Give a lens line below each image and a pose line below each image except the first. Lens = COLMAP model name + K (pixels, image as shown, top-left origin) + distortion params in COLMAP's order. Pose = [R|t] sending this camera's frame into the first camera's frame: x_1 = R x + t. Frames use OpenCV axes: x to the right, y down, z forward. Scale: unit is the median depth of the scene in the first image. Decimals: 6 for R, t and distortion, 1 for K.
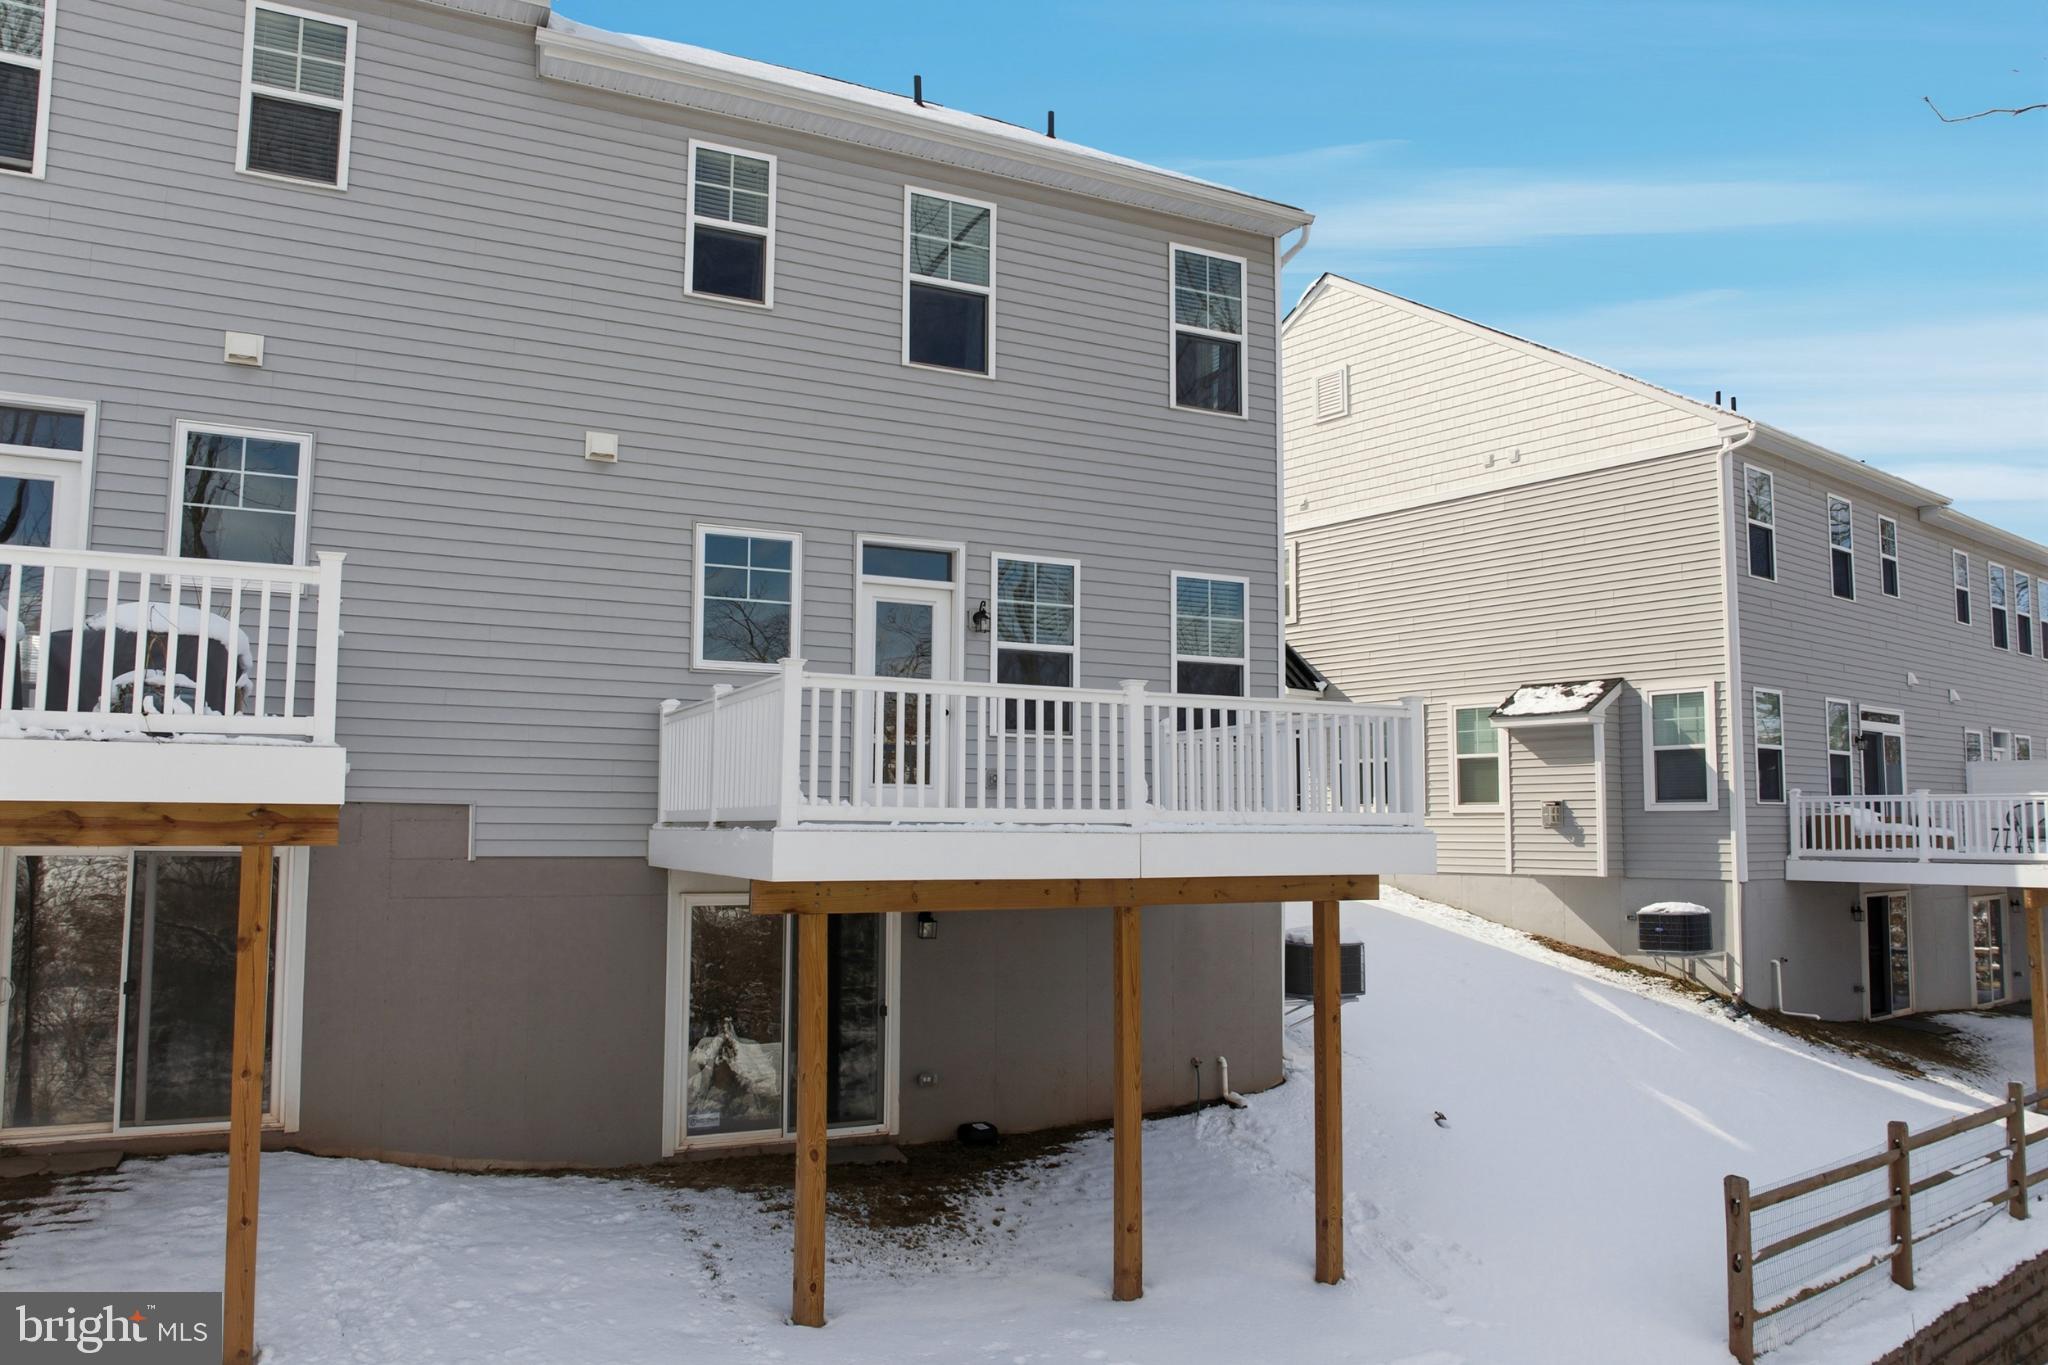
lens RADIAL K [[1443.1, 0, 1053.2], [0, 1443.1, 691.1], [0, 0, 1]] dist [-0.025648, 0.000521]
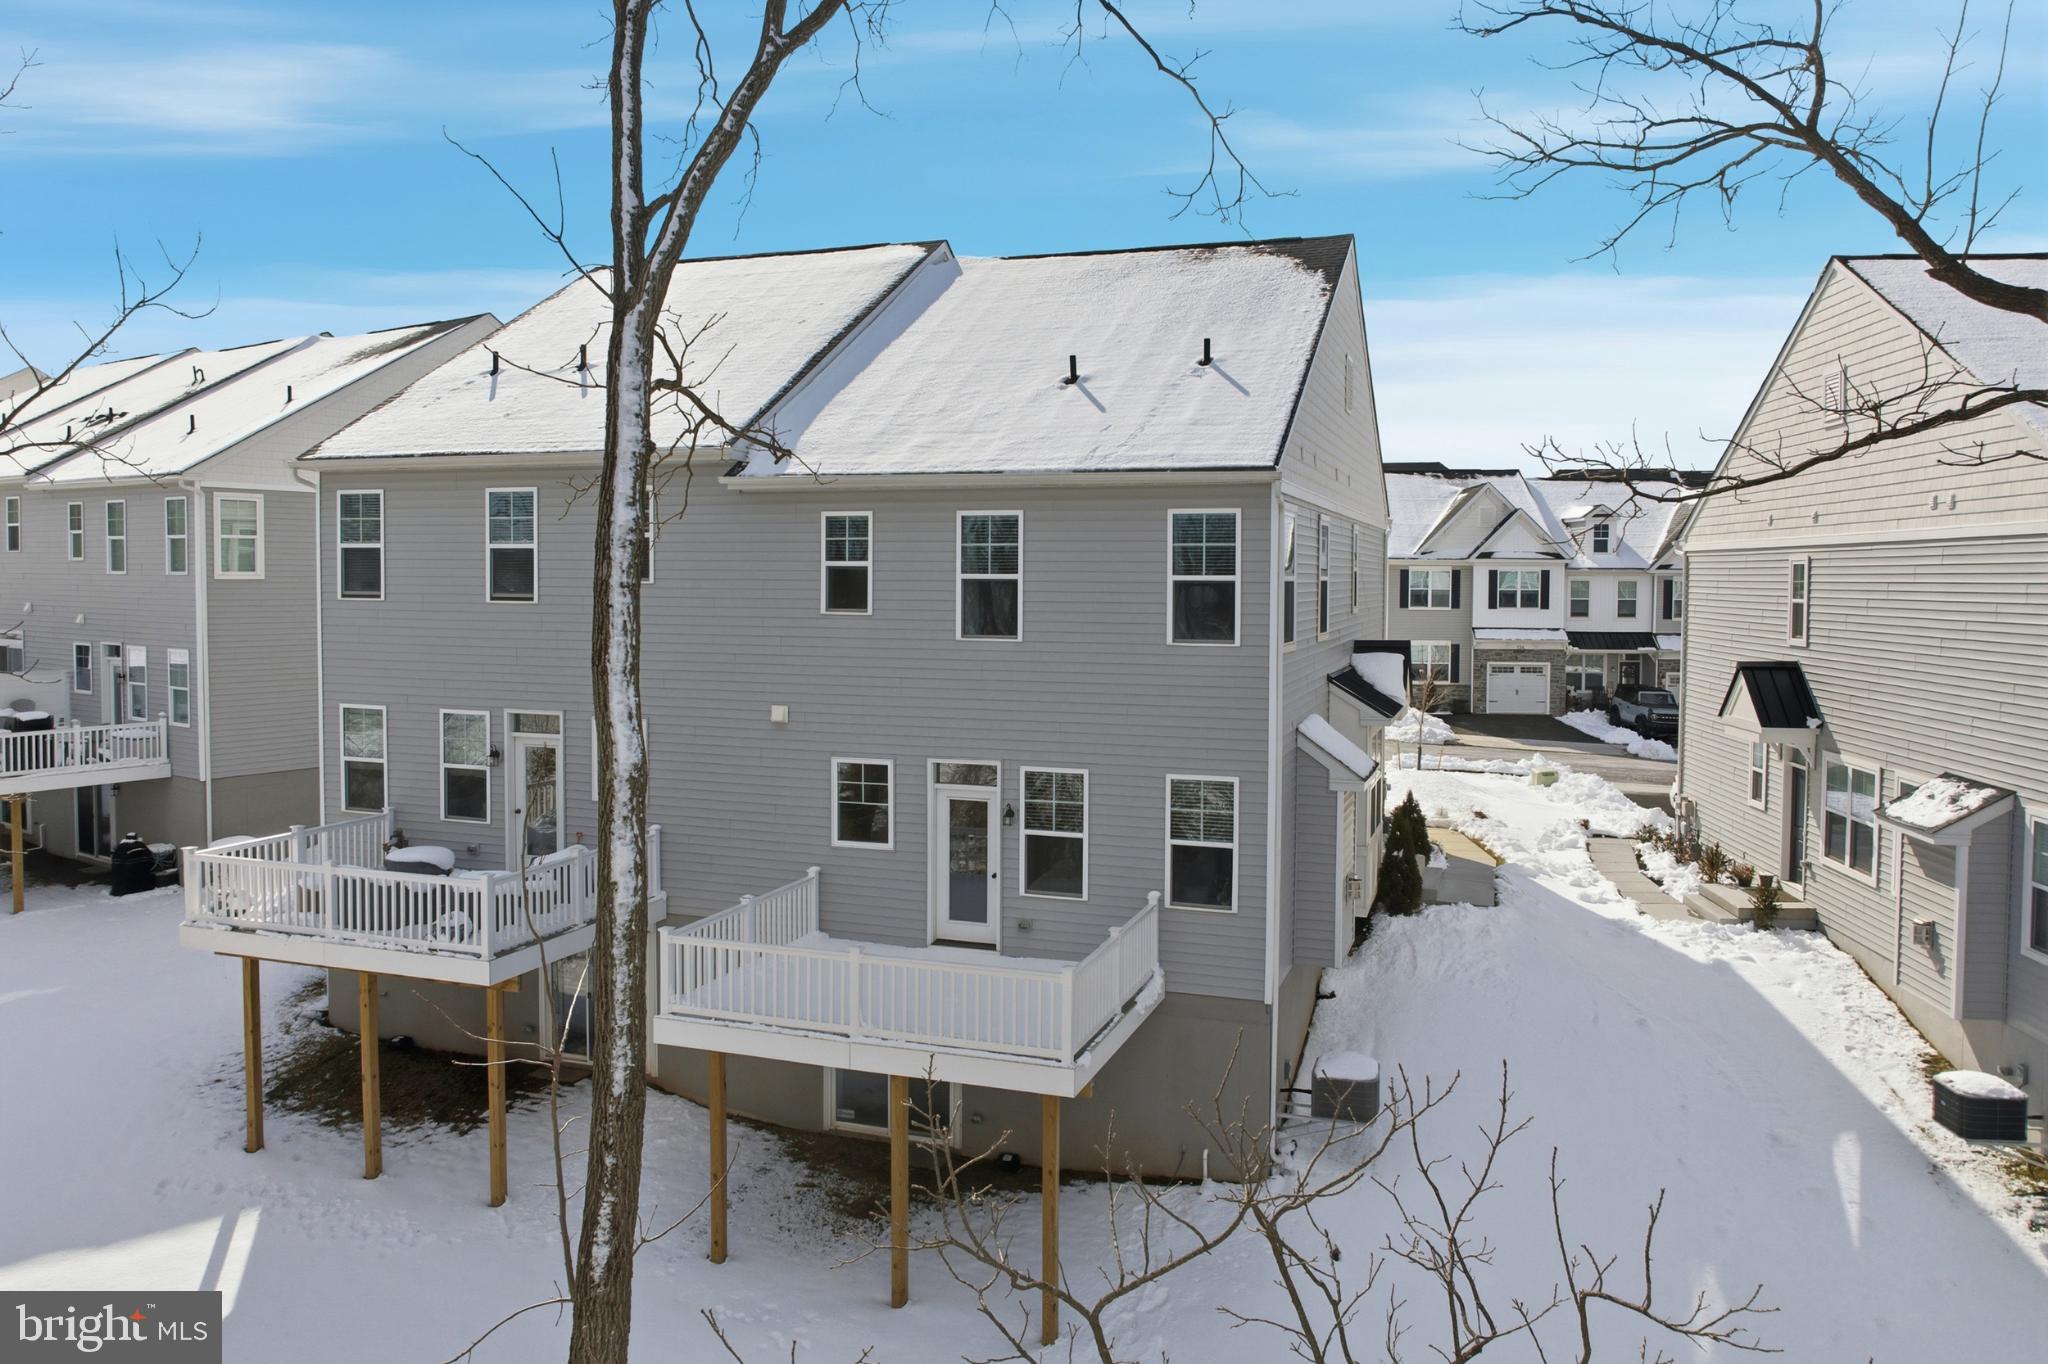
lens RADIAL K [[1460.2, 0, 1033.3], [0, 1460.2, 610.9], [0, 0, 1]] dist [-0.036422, 0.012436]
pose [[0.706845, 0.018001, -0.707139, 0.977528], [0.060535, 0.994469, 0.085825, -0.370986], [0.704773, -0.103472, 0.701847, 0.019899]]
